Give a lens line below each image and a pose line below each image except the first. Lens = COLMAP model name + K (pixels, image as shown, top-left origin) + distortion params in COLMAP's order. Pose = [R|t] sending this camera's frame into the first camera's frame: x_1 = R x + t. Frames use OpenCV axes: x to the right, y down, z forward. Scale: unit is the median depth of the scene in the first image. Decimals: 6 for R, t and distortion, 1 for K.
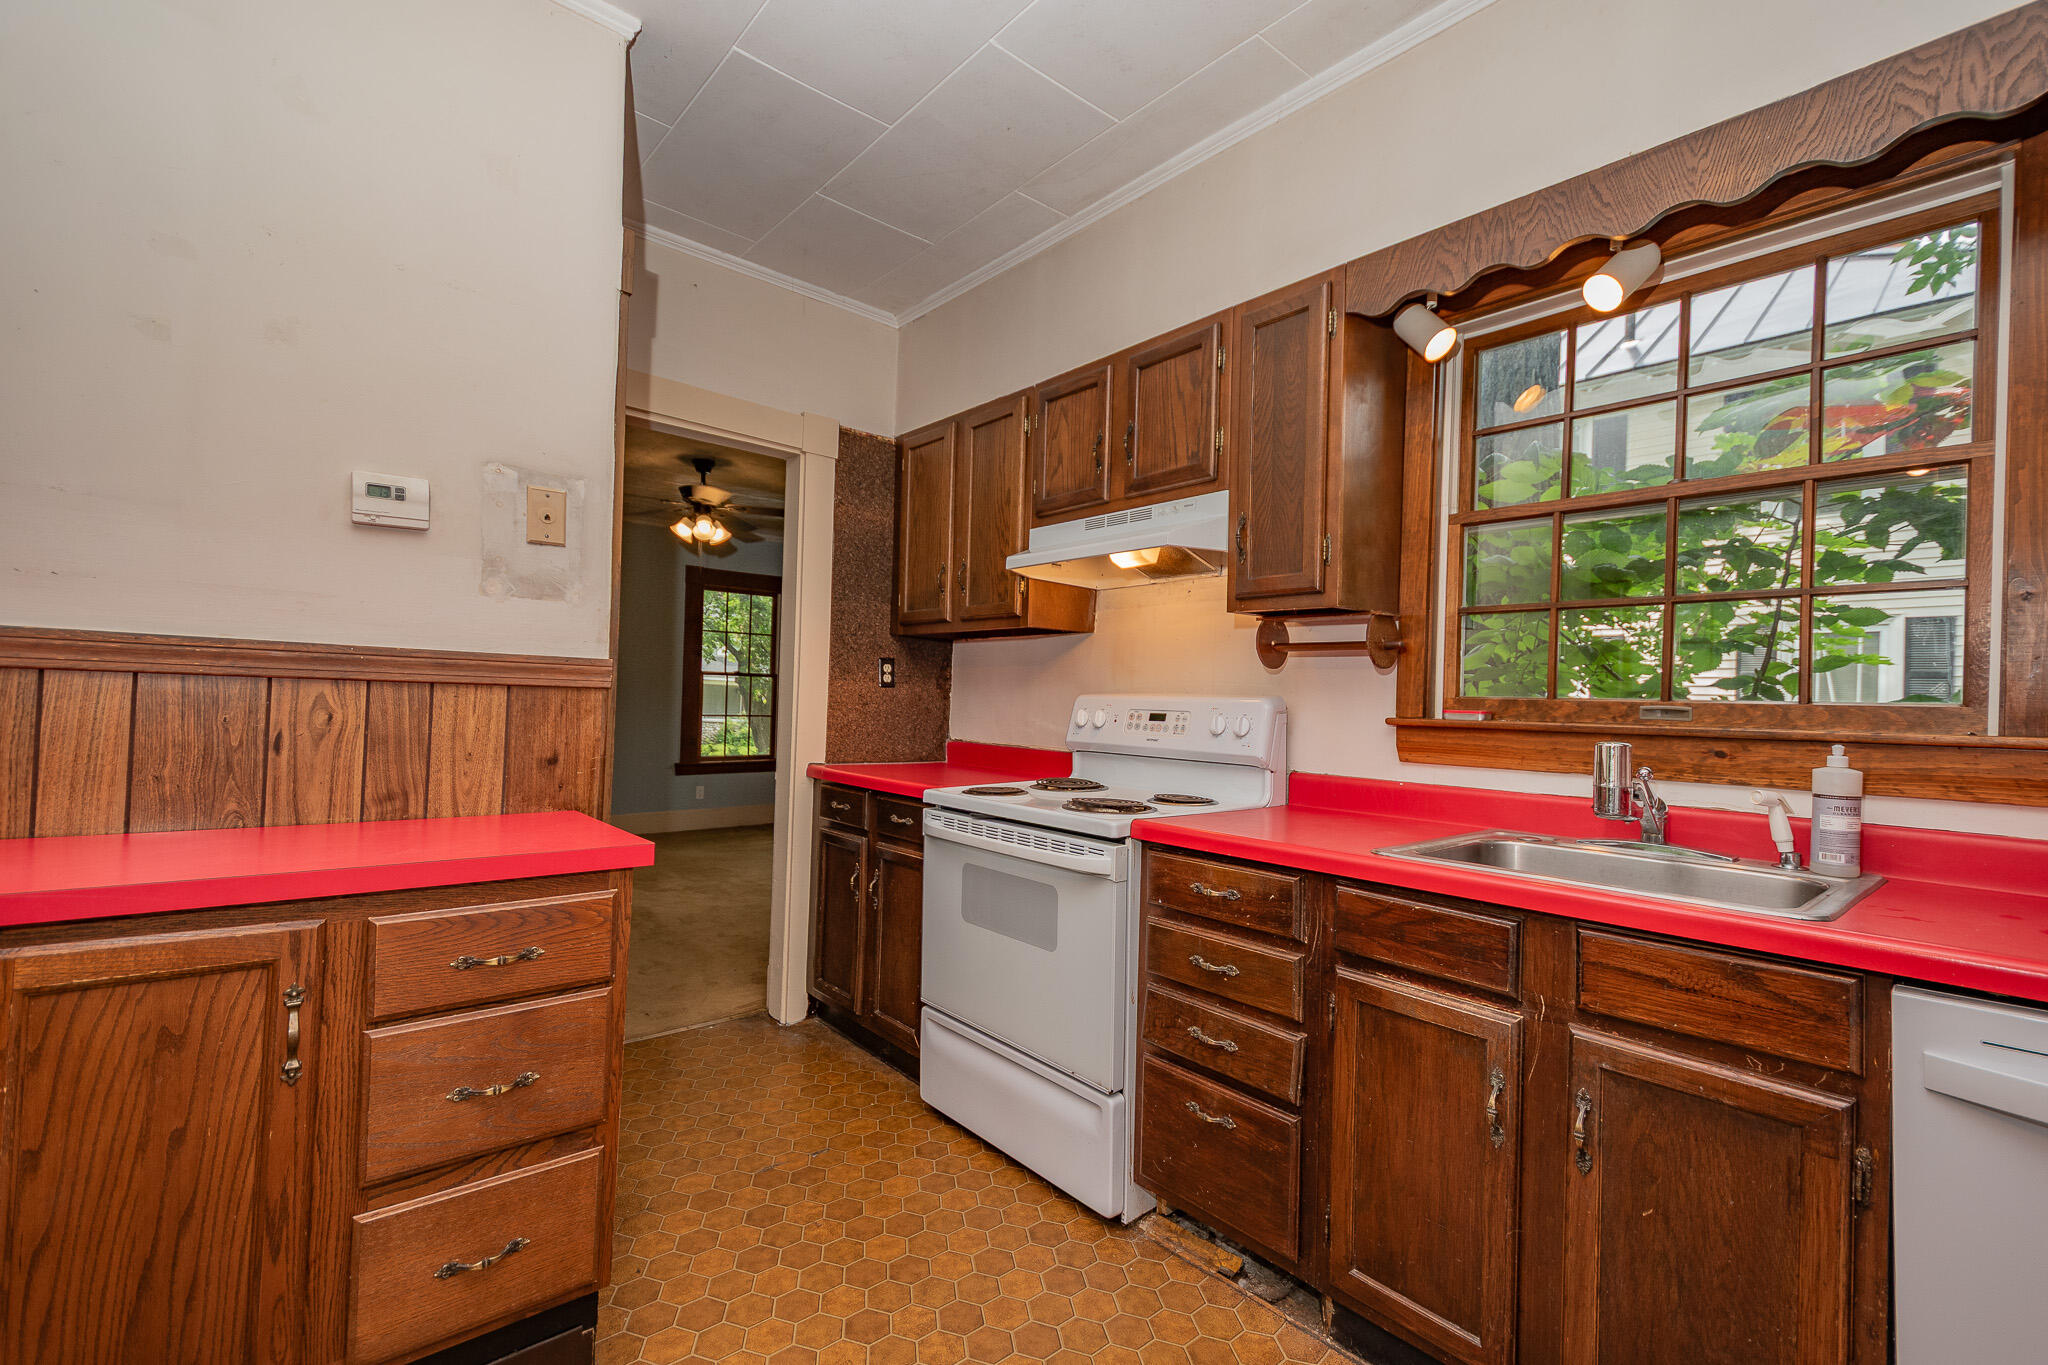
lens RADIAL K [[900.4, 0, 1022.7], [0, 900.4, 689.7], [0, 0, 1]] dist [0.015009, -0.005384]
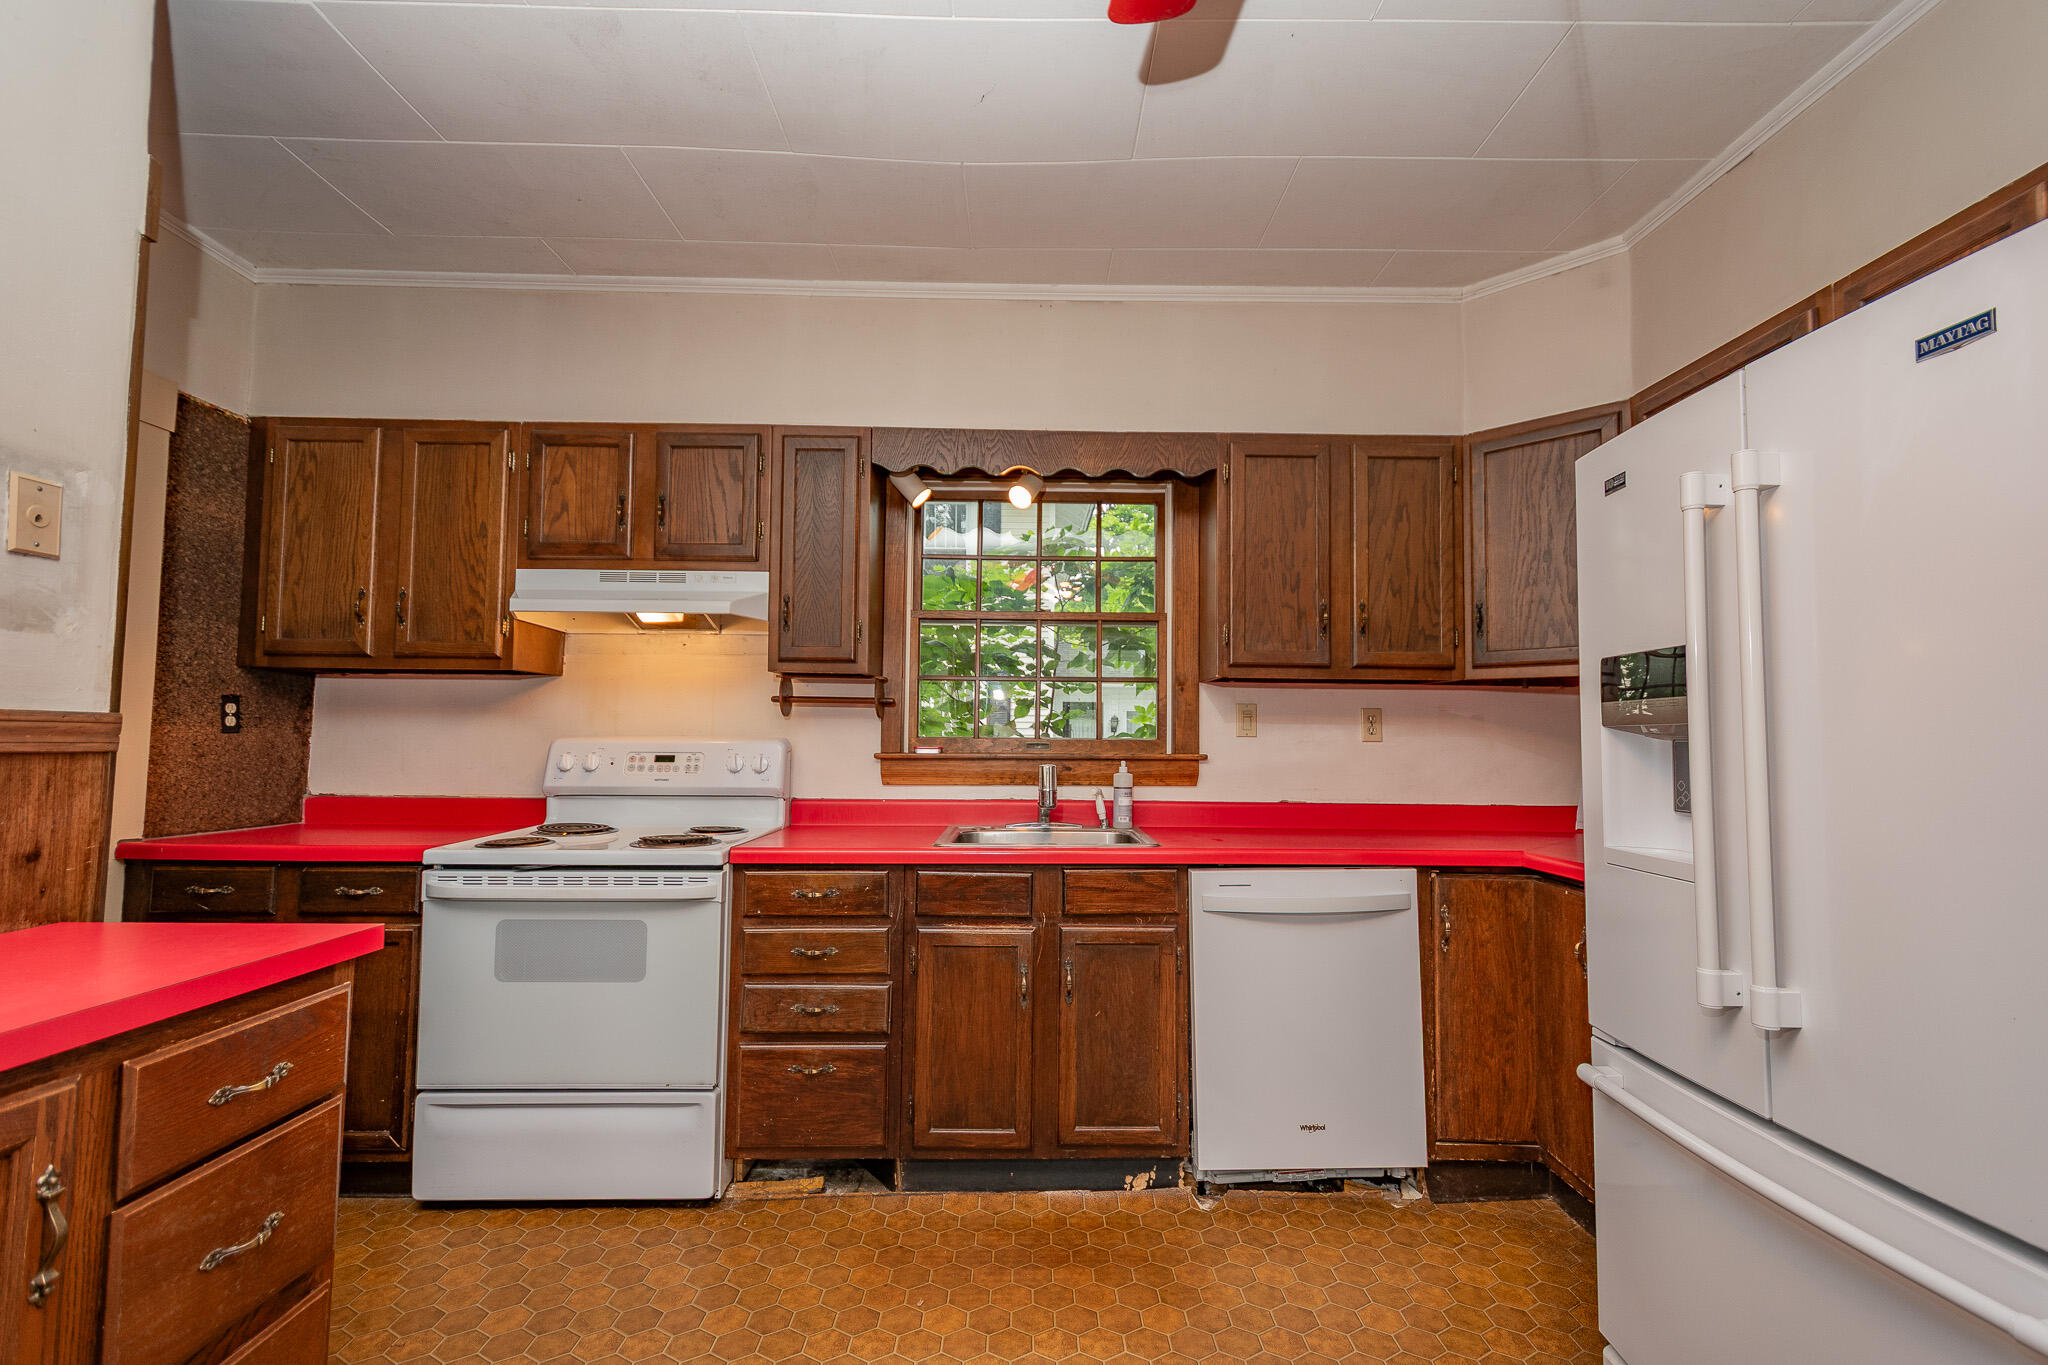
lens RADIAL K [[900.4, 0, 1056.3], [0, 900.4, 685.5], [0, 0, 1]] dist [0.015009, -0.005384]
pose [[0.628347, 0.023825, 0.777568, -0.529150], [0.000847, 0.999509, -0.031310, -0.030779], [-0.777933, 0.020332, 0.628018, -0.080374]]
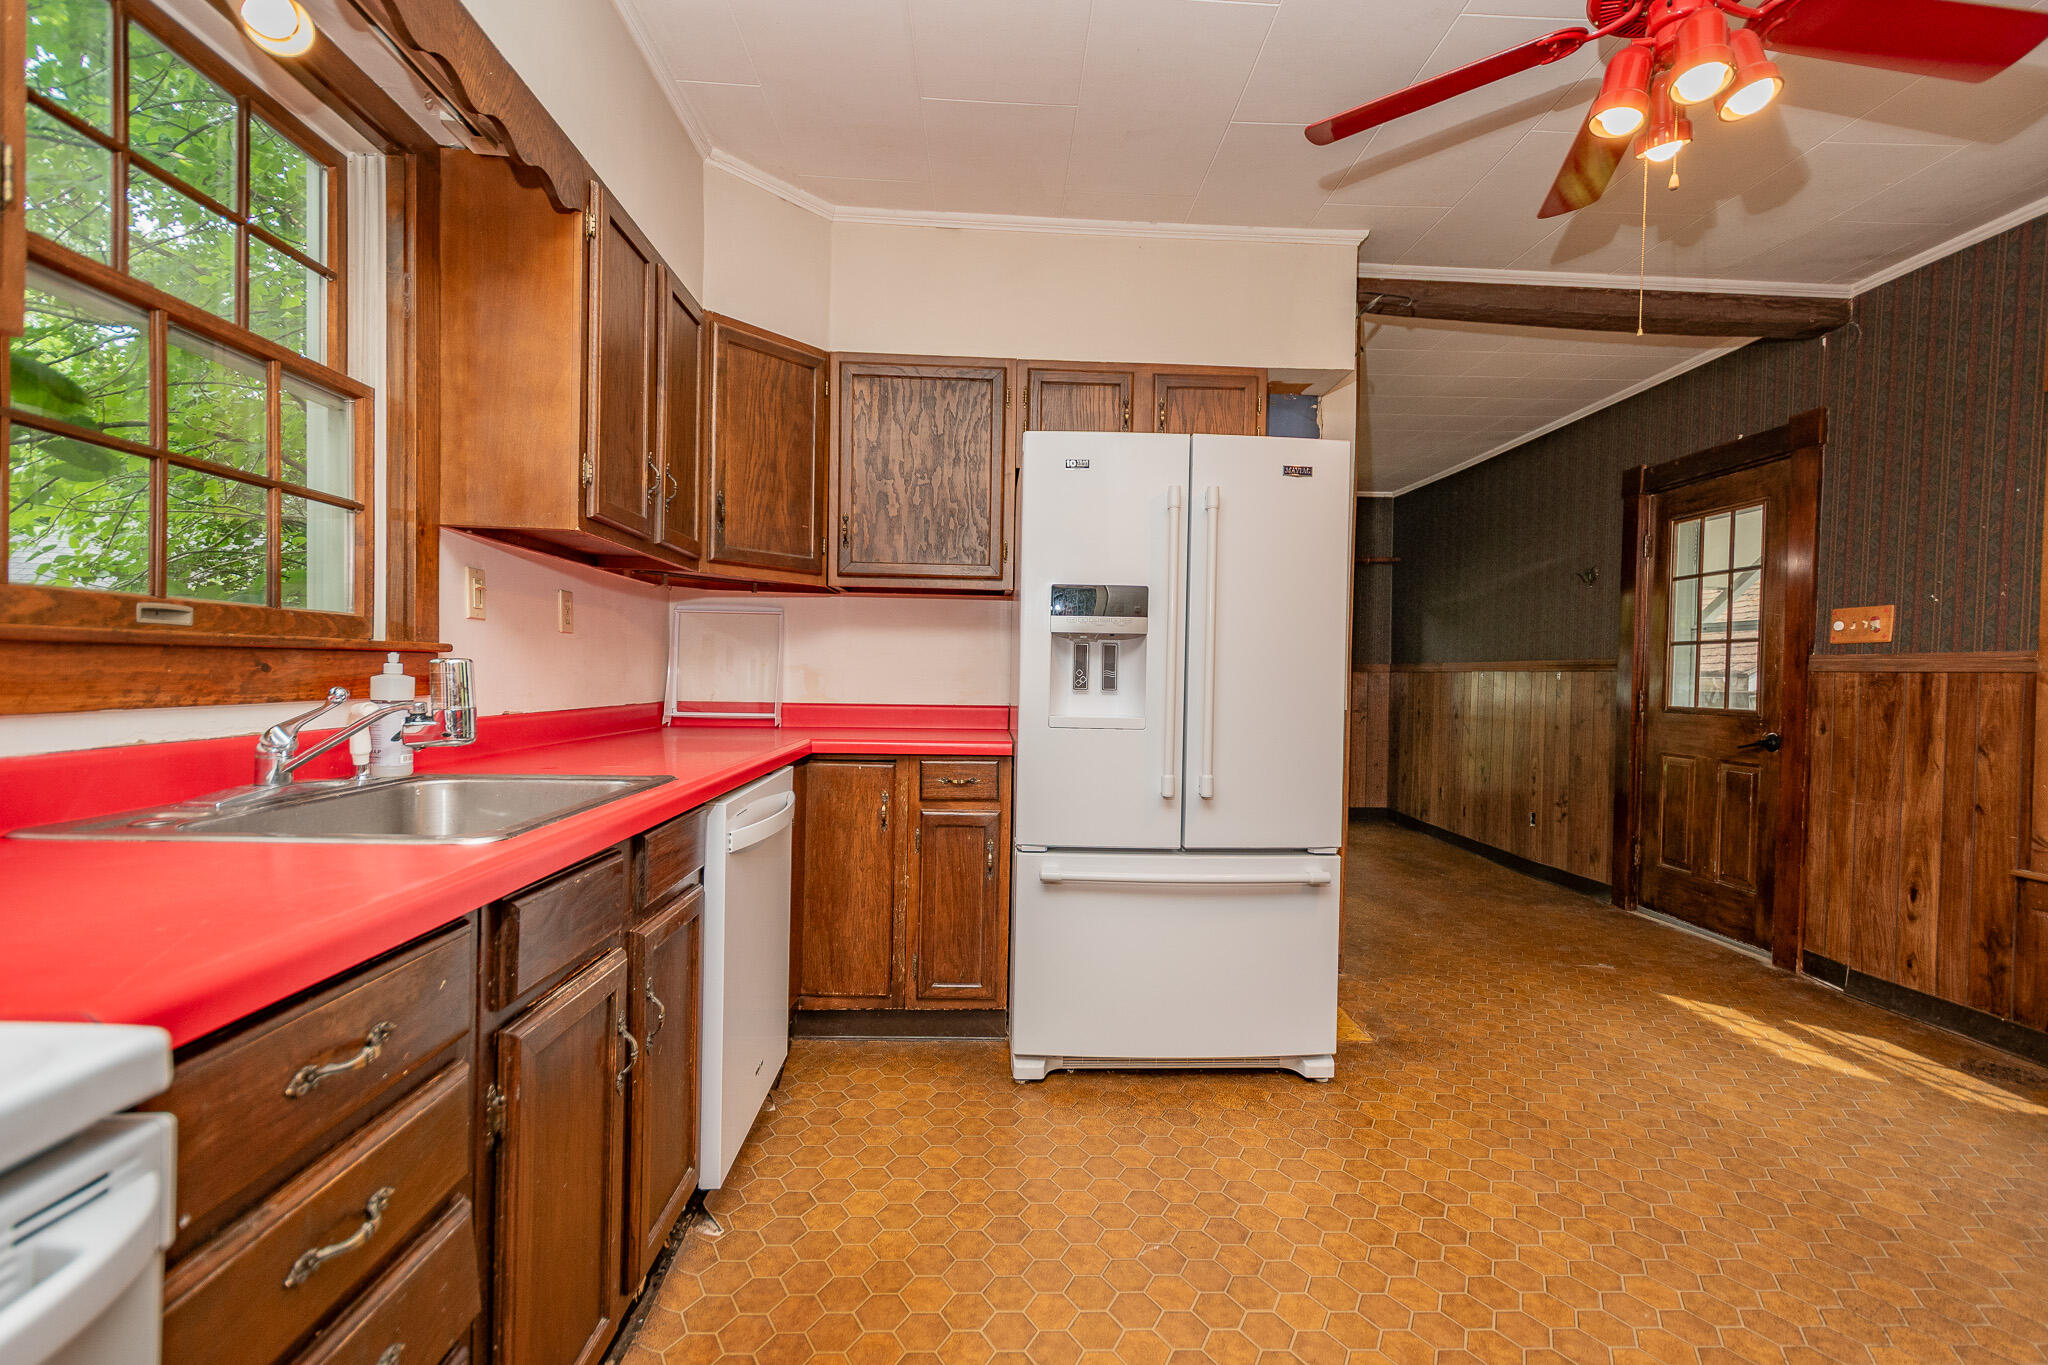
lens RADIAL K [[900.4, 0, 1016.2], [0, 900.4, 681.3], [0, 0, 1]] dist [0.015009, -0.005384]
pose [[-0.786081, -0.053420, 0.615811, -0.245314], [-0.052429, 0.998431, 0.019685, 0.026467], [-0.615896, -0.016812, -0.787648, 1.046117]]
